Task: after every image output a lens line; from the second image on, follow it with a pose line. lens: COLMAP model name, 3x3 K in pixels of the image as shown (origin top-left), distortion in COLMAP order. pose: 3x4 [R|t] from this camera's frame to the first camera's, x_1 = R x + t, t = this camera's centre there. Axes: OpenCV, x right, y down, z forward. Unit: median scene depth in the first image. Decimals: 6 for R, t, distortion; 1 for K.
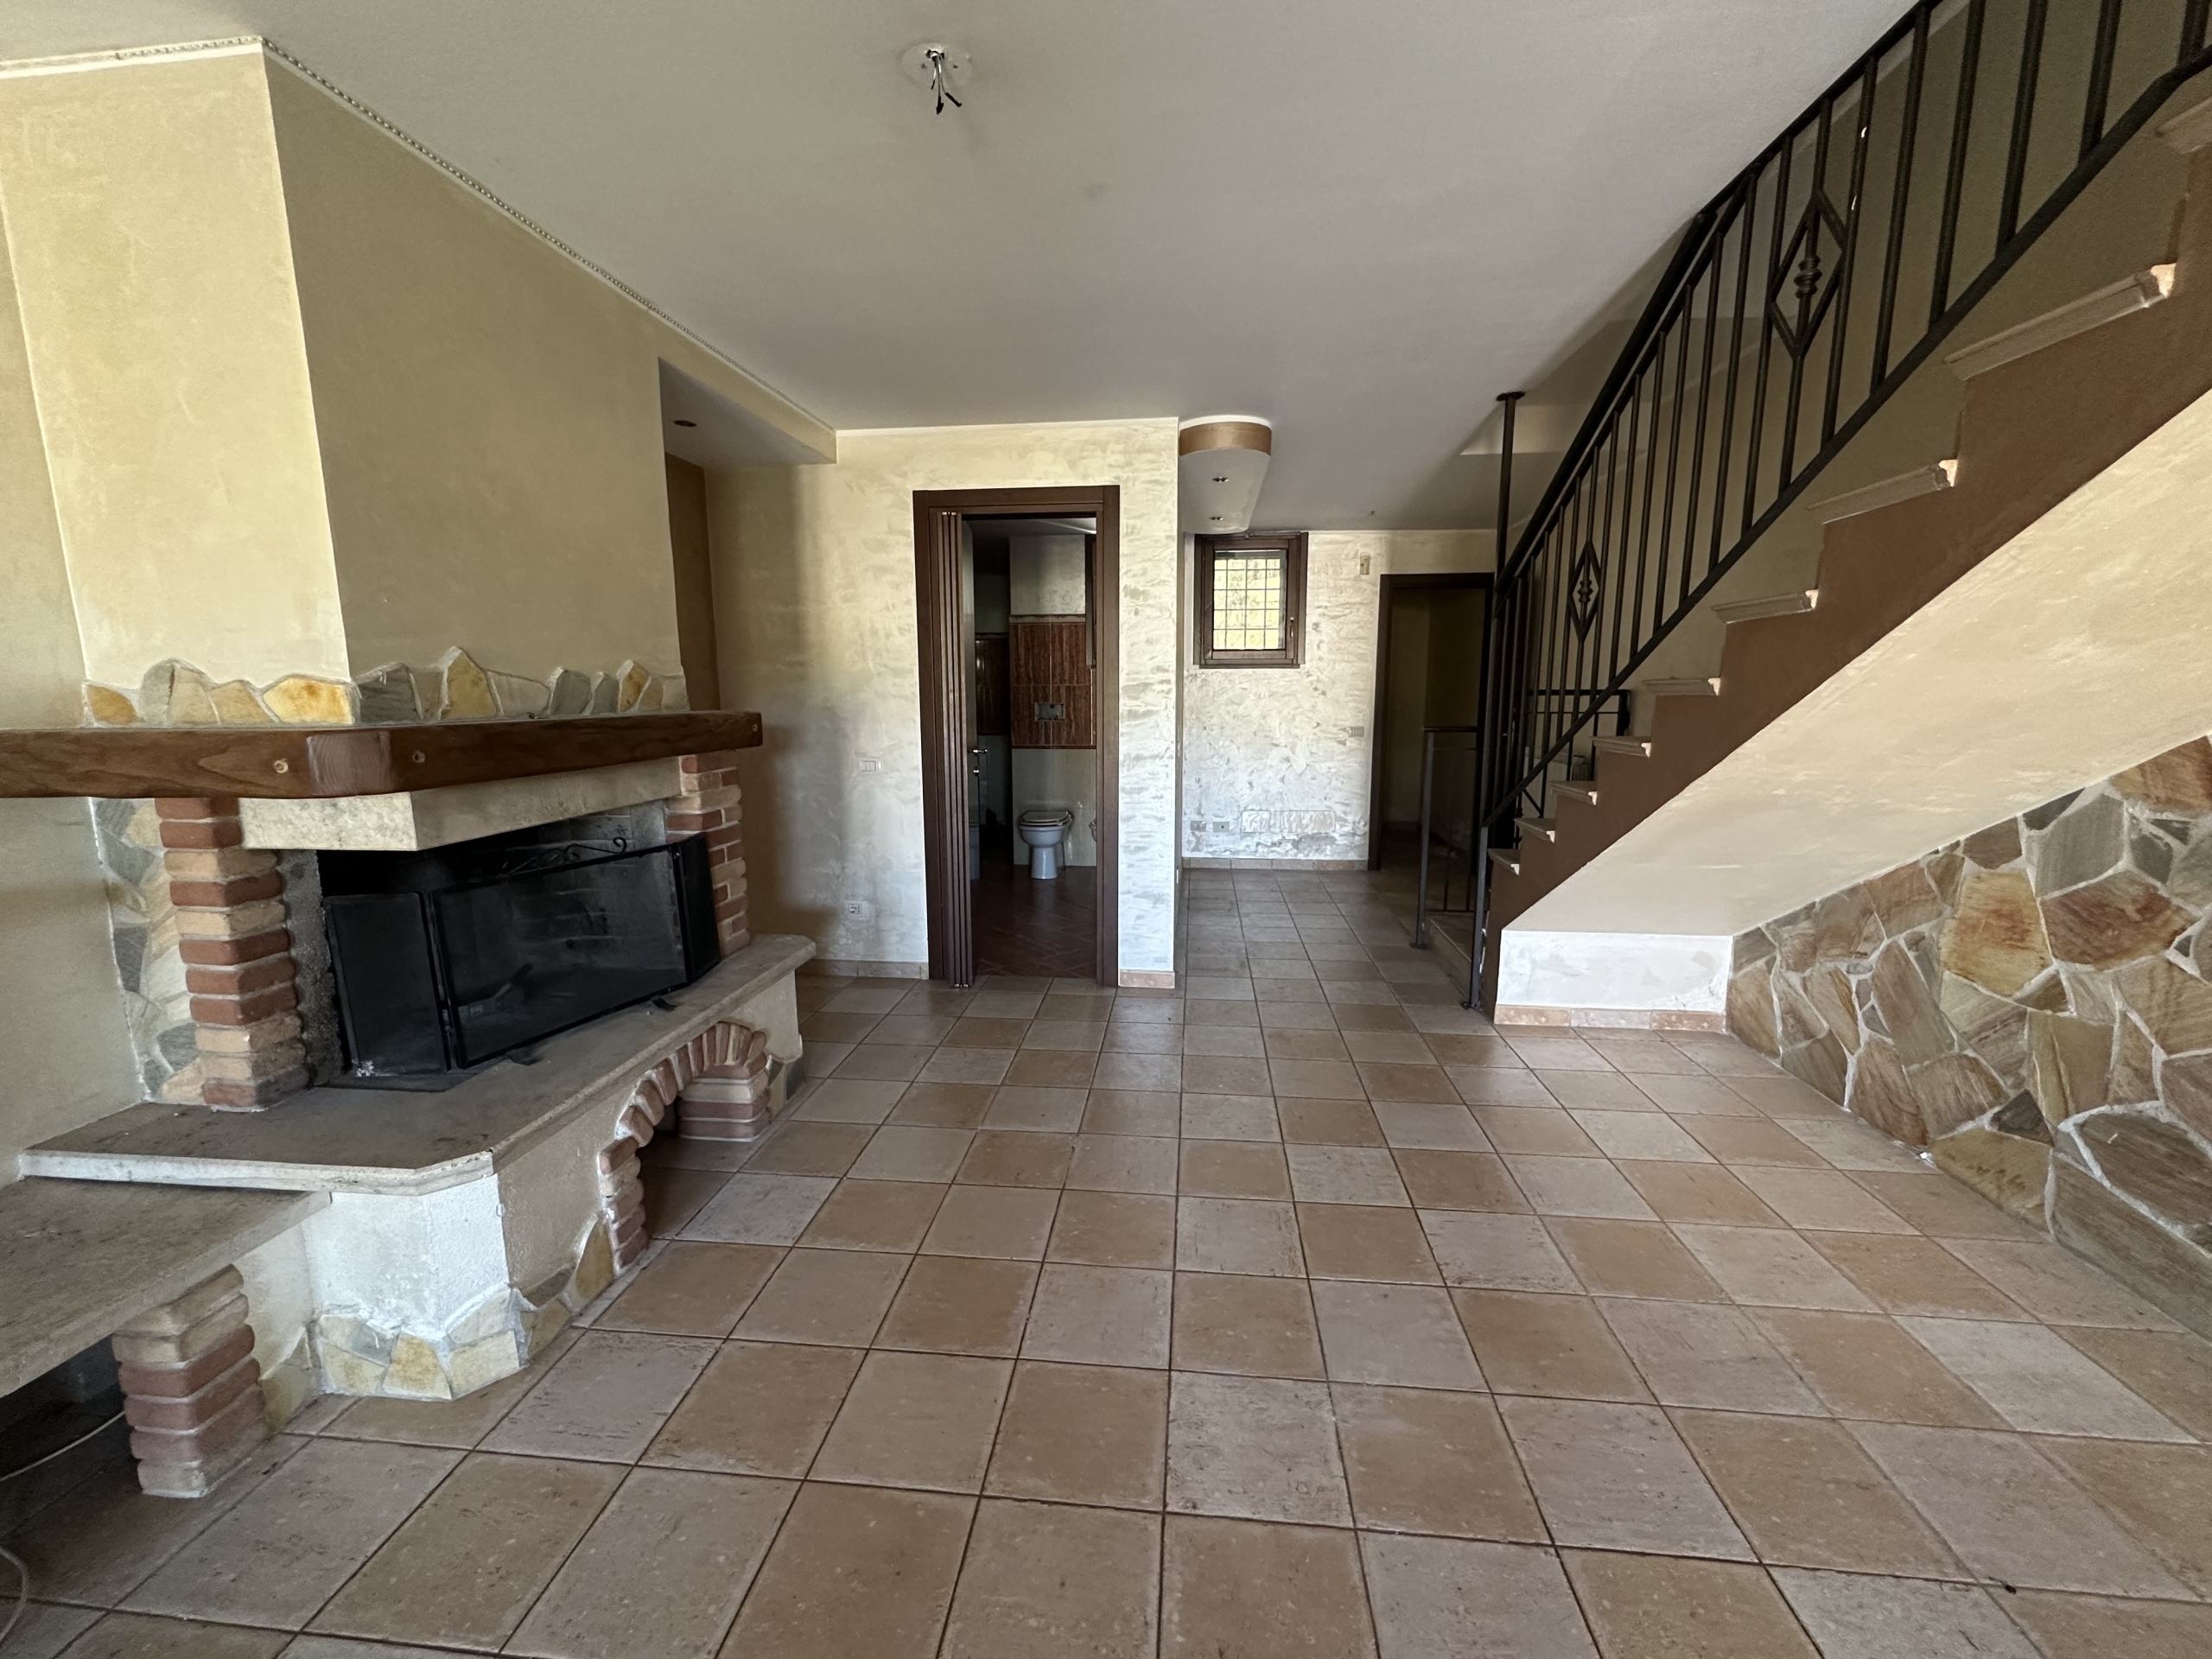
lens RADIAL K [[886.6, 0, 1106.5], [0, 886.6, 829.2], [0, 0, 1]] dist [-0.003971, 0.001350]
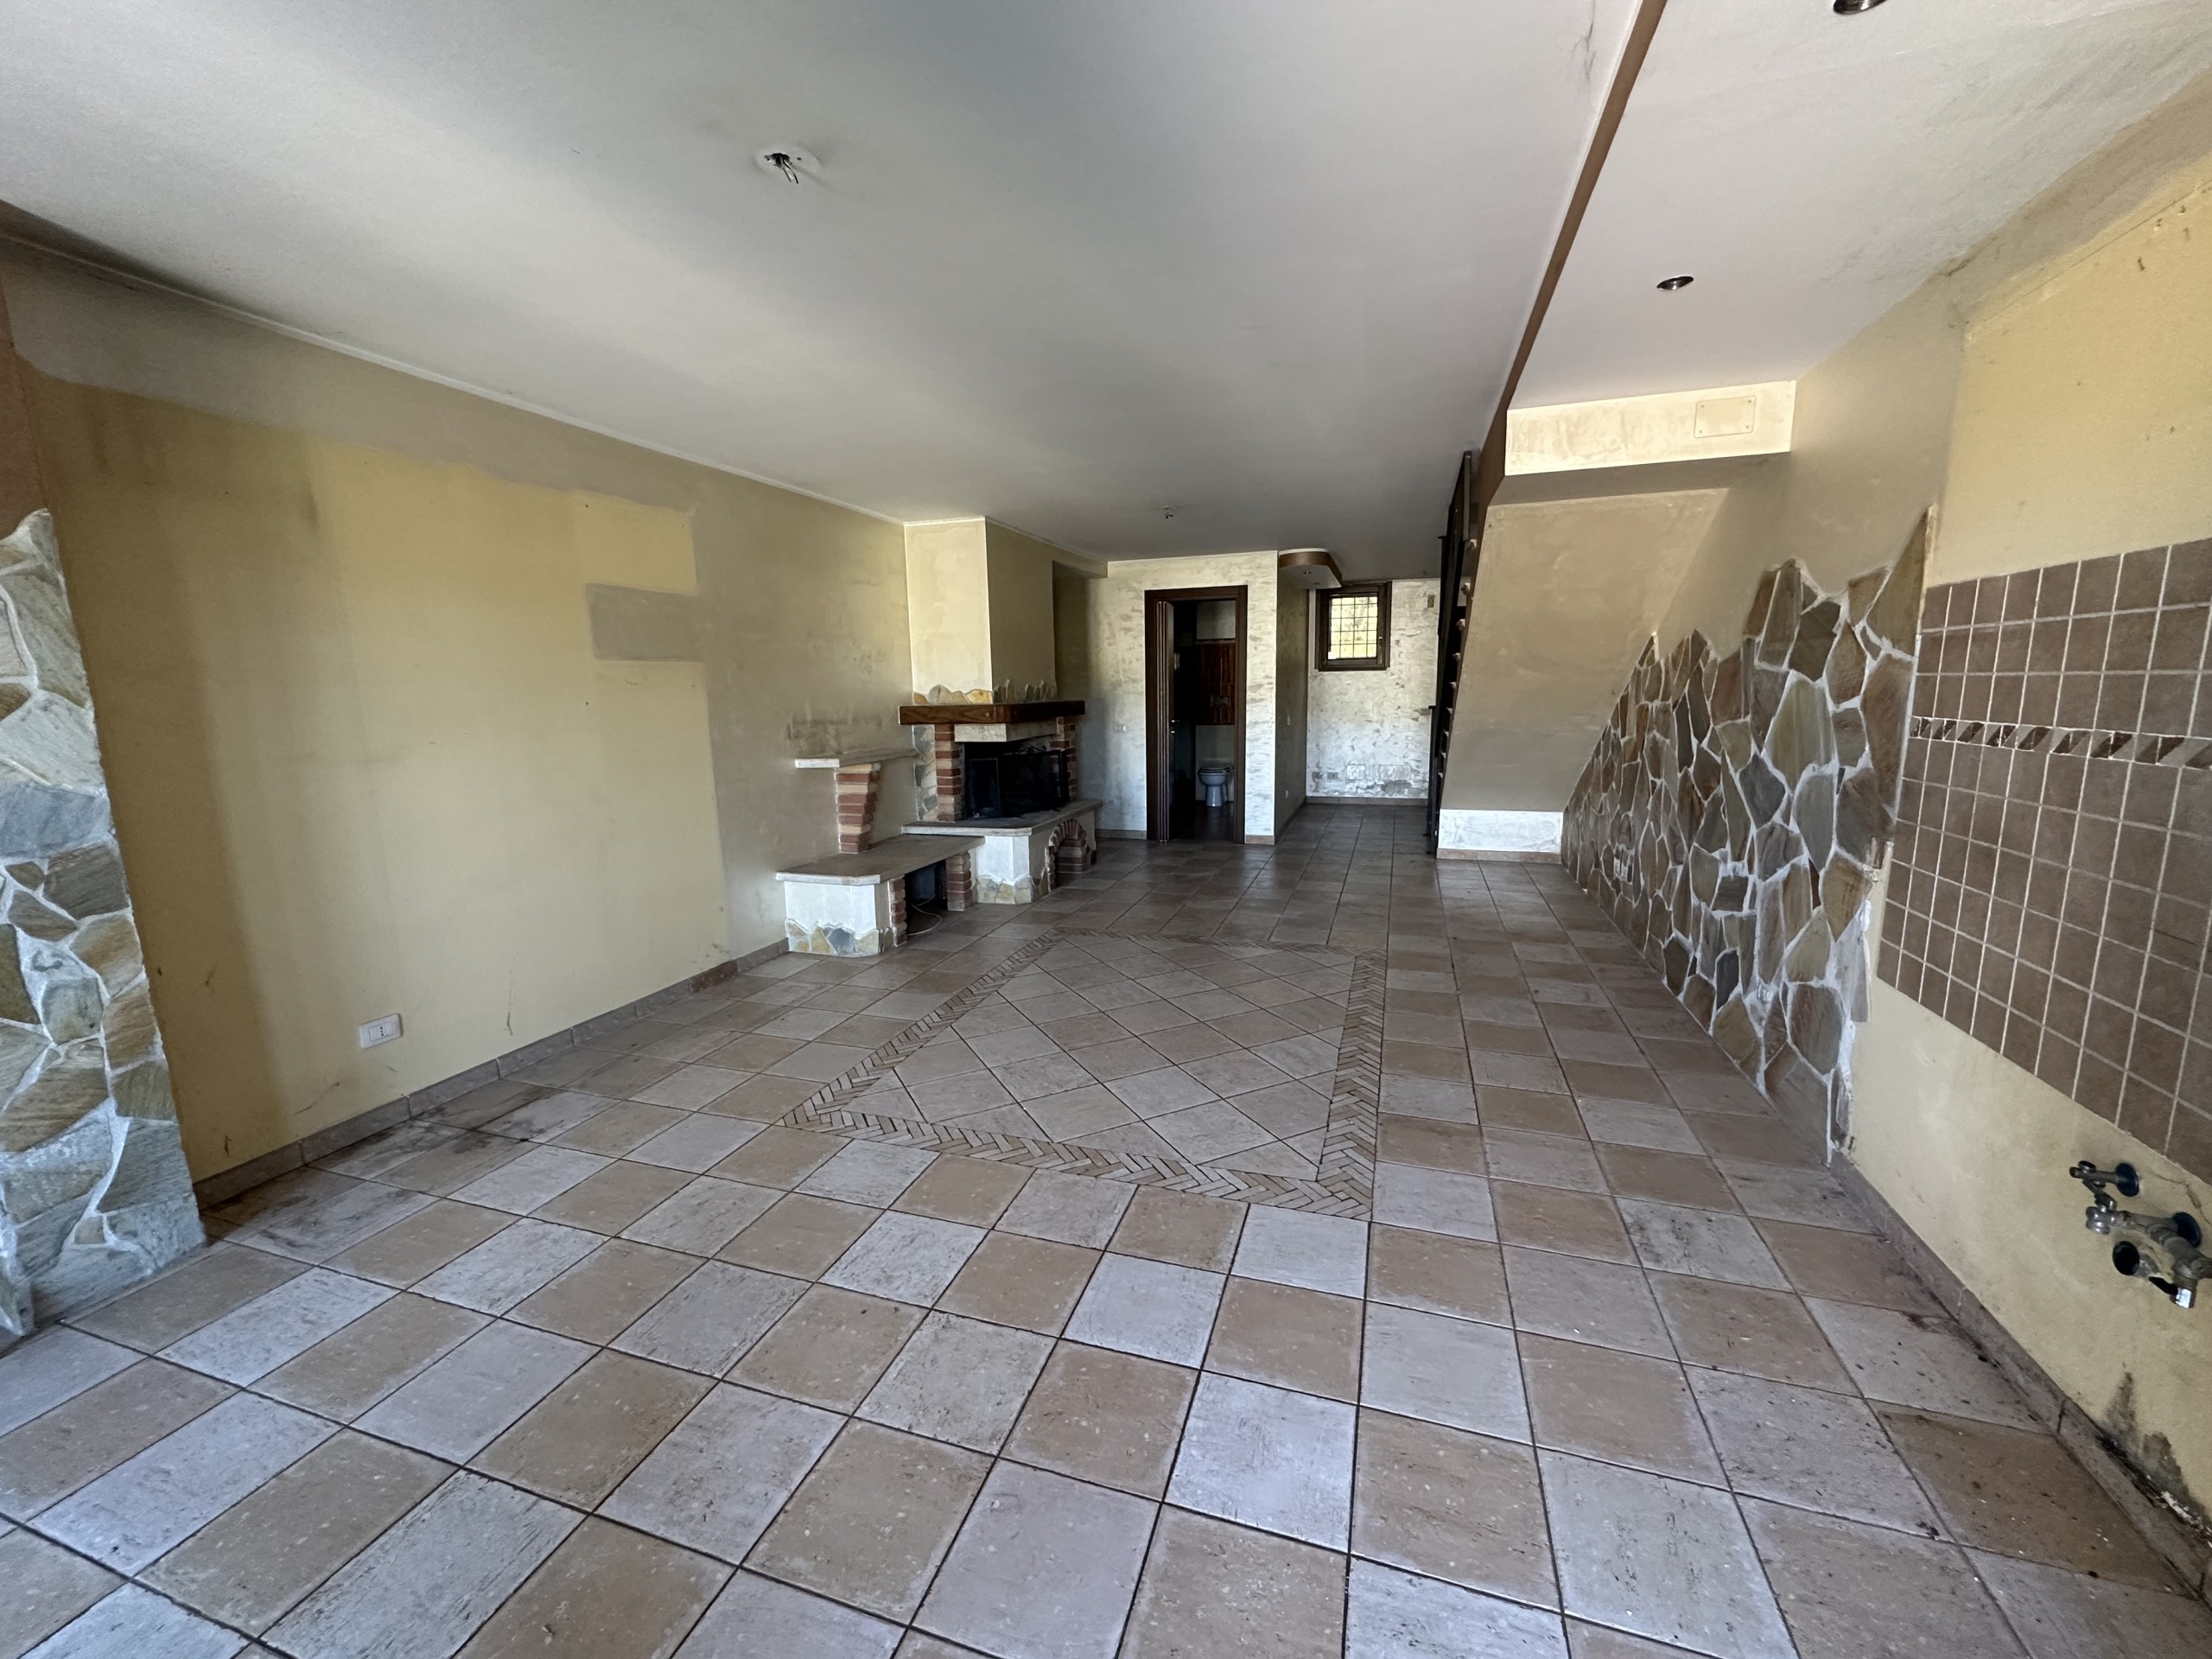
lens RADIAL K [[886.6, 0, 1103.8], [0, 886.6, 832.2], [0, 0, 1]] dist [-0.003971, 0.001350]
pose [[0.975713, 0.020604, -0.218080, 0.191342], [-0.018422, 0.999758, 0.012035, 0.196317], [0.218276, -0.007725, 0.975857, -1.339888]]
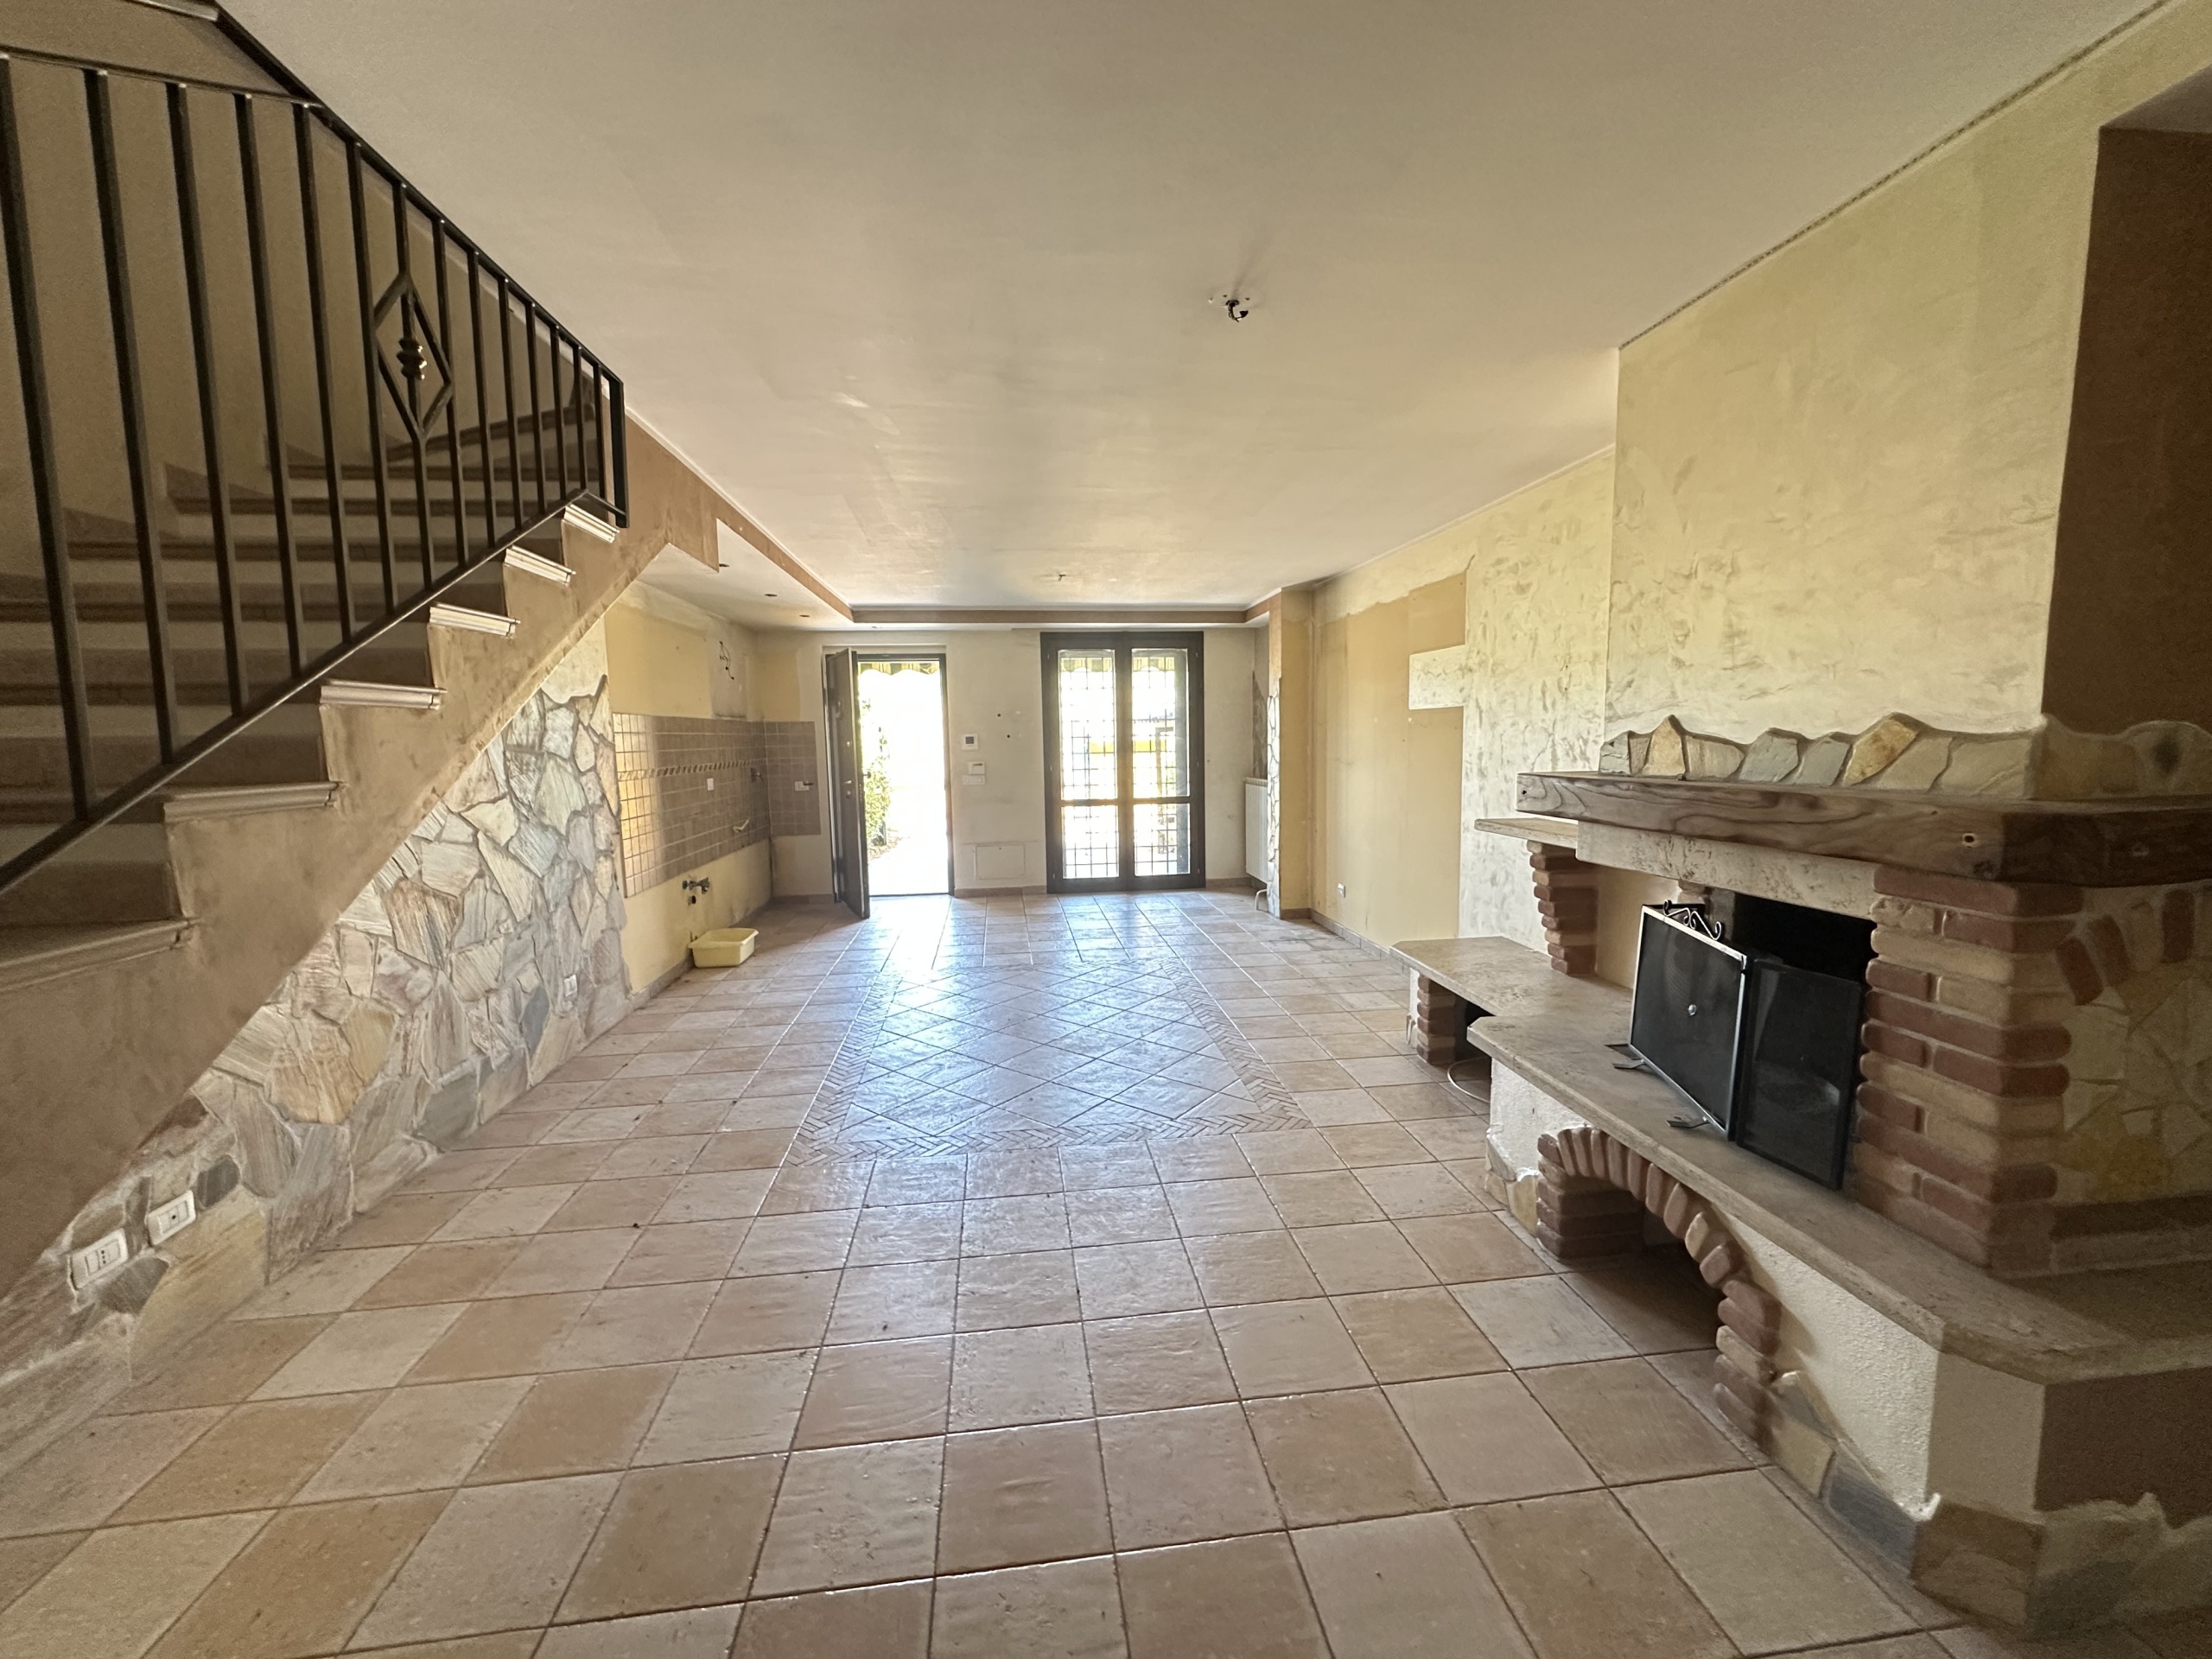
lens RADIAL K [[886.6, 0, 1115.6], [0, 886.6, 825.2], [0, 0, 1]] dist [-0.003971, 0.001350]
pose [[-0.974993, 0.043407, -0.217956, 0.178623], [-0.012870, 0.968065, 0.250367, -0.241404], [0.221863, 0.246911, -0.943298, 1.363615]]
